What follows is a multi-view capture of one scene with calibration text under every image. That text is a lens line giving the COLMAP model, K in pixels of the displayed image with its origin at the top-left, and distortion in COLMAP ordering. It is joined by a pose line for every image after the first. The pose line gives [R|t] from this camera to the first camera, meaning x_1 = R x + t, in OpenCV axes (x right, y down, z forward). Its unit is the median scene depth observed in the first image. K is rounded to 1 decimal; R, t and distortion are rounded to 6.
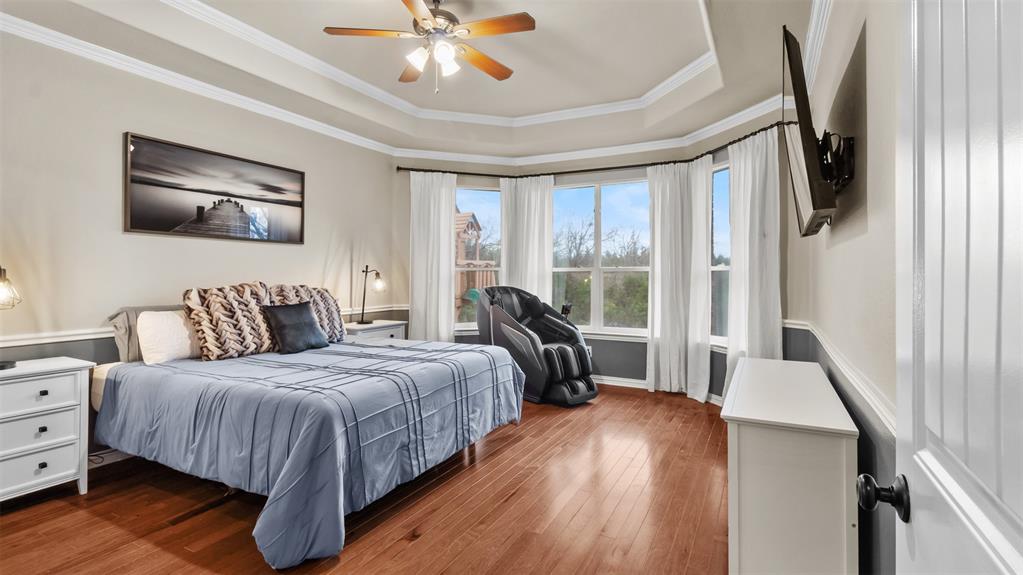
lens RADIAL K [[474.8, 0, 512.1], [0, 474.8, 289.1], [0, 0, 1]] dist [0.002528, 0.000108]
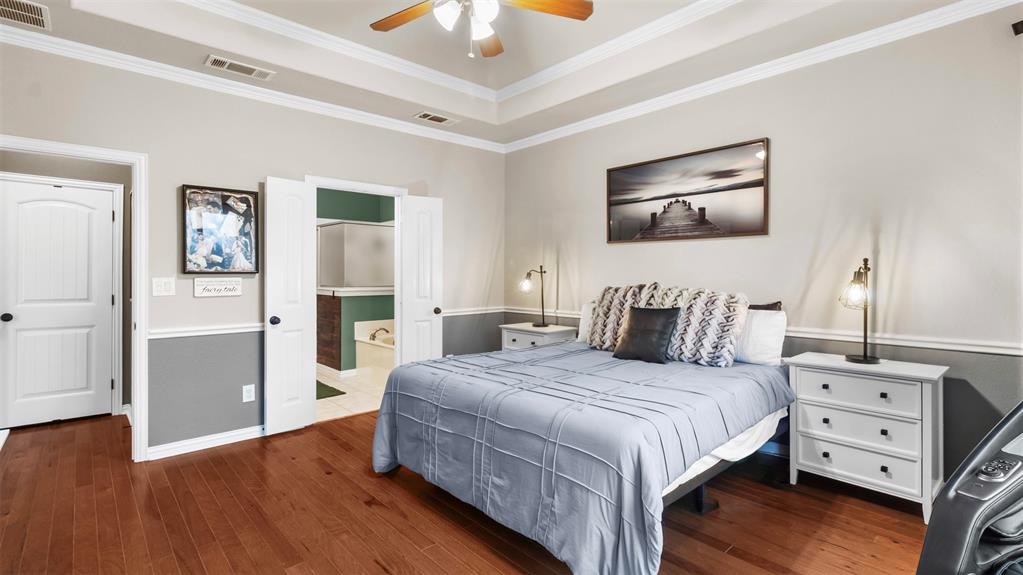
lens RADIAL K [[474.8, 0, 514.5], [0, 474.8, 279.9], [0, 0, 1]] dist [0.002528, 0.000108]
pose [[-0.333558, -0.002798, -0.942726, 0.456095], [-0.041018, 0.999092, 0.011547, -0.019763], [0.941837, 0.042521, -0.333370, 1.032818]]
